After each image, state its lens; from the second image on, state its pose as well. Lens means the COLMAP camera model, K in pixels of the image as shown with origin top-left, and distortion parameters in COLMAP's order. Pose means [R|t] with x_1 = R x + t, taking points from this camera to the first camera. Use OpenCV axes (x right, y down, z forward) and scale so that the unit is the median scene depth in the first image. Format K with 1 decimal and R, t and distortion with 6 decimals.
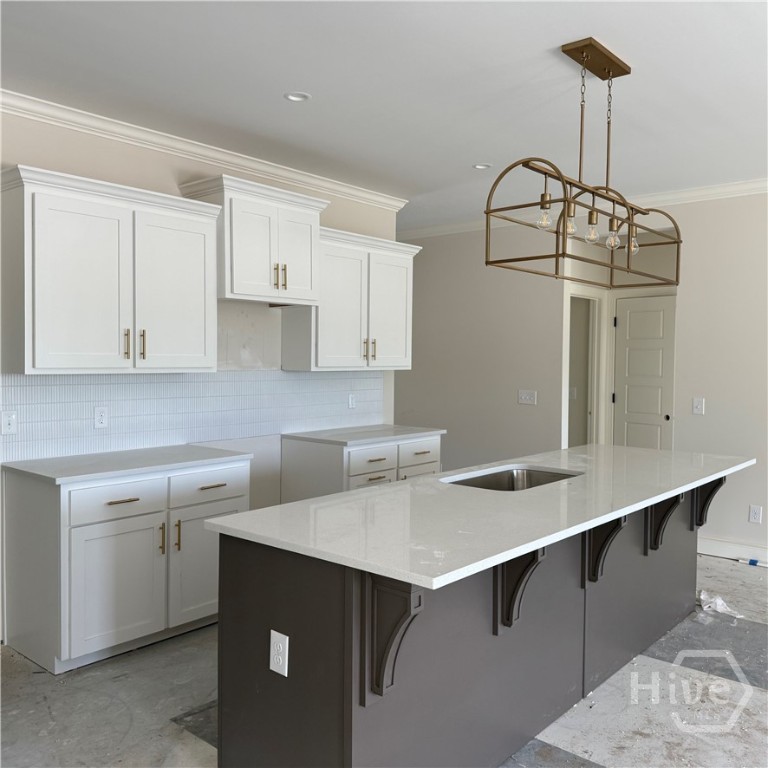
lens RADIAL K [[725.7, 0, 388.1], [0, 725.7, 377.0], [0, 0, 1]] dist [0.017252, 0.000000]
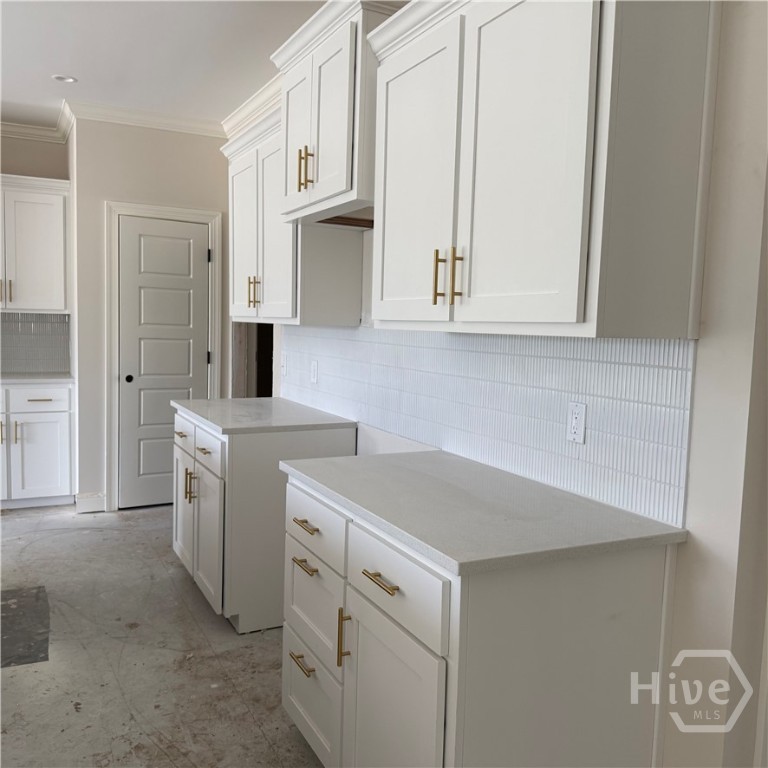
lens RADIAL K [[753.5, 0, 380.7], [0, 753.5, 387.4], [0, 0, 1]] dist [0.031171, 0.000000]
pose [[-0.415696, 0.060105, -0.907516, 0.493107], [-0.049456, 0.994844, 0.088542, -0.015819], [0.908158, 0.081689, -0.410580, 1.583670]]
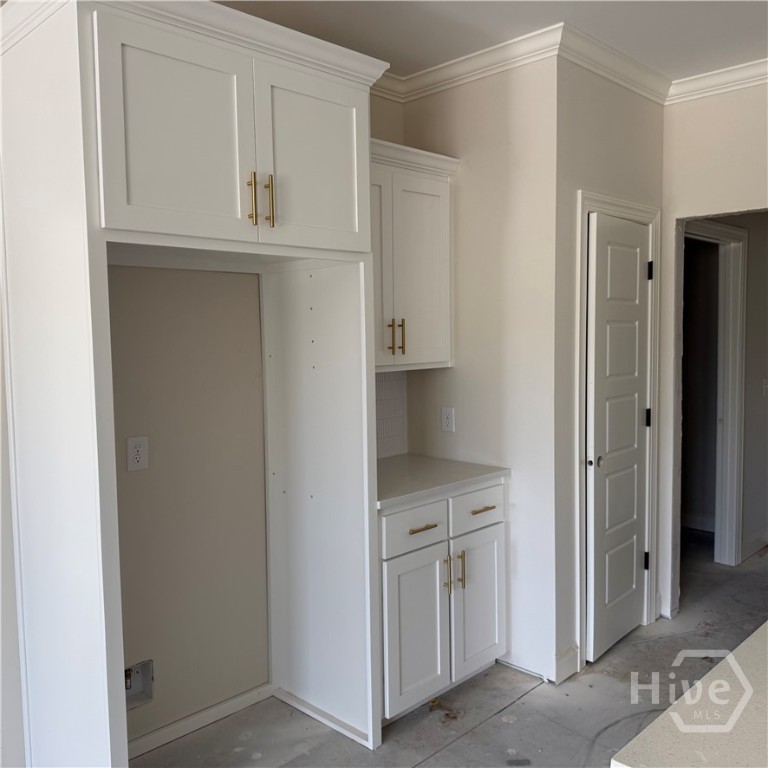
lens RADIAL K [[725.7, 0, 371.4], [0, 725.7, 381.8], [0, 0, 1]] dist [0.017252, 0.000000]
pose [[-0.095645, 0.064236, -0.993341, 0.311537], [-0.006550, 0.997853, 0.065158, -0.036091], [0.995394, 0.012739, -0.095019, 0.409545]]
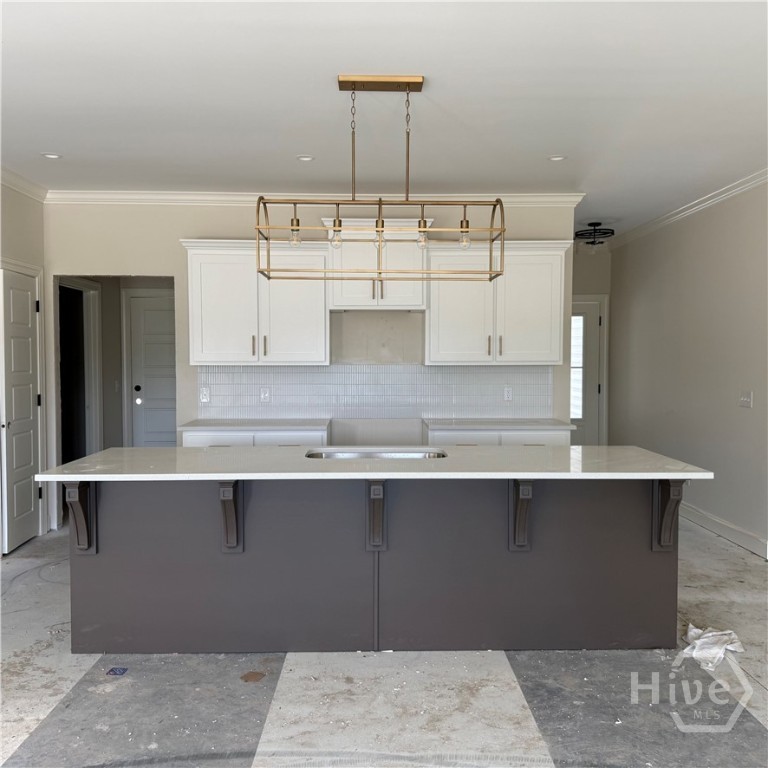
lens RADIAL K [[725.7, 0, 383.5], [0, 725.7, 386.1], [0, 0, 1]] dist [0.017252, 0.000000]
pose [[0.661577, 0.022856, -0.749528, 0.927290], [-0.012621, 0.999733, 0.019345, 0.005002], [0.749771, -0.003339, 0.661689, 0.218746]]
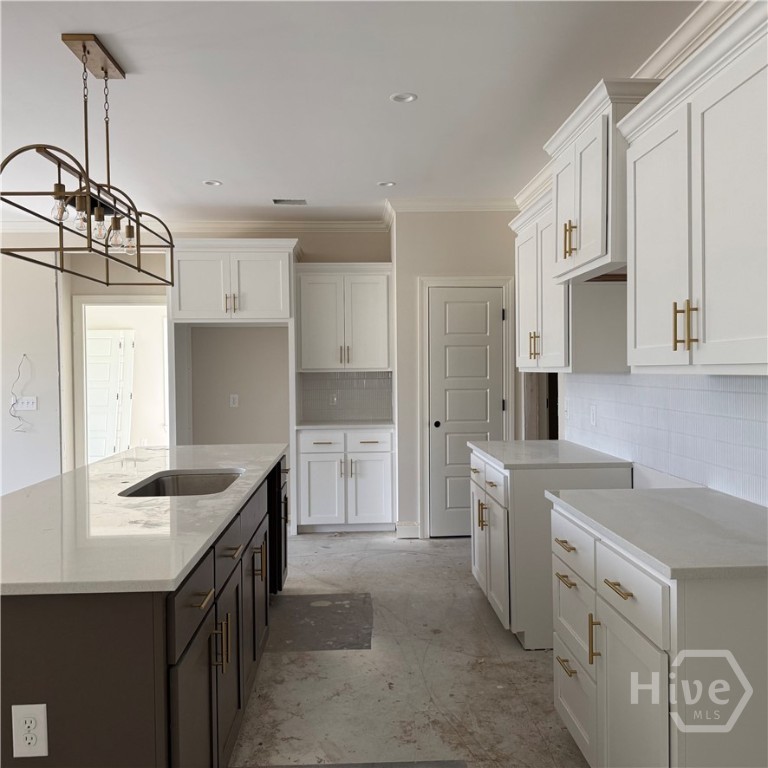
lens RADIAL K [[725.7, 0, 387.5], [0, 725.7, 384.1], [0, 0, 1]] dist [0.017252, 0.000000]
pose [[-0.739683, 0.012142, -0.672846, 0.548748], [-0.010846, 0.999492, 0.029960, -0.017210], [0.672868, 0.029459, -0.739176, 1.668037]]
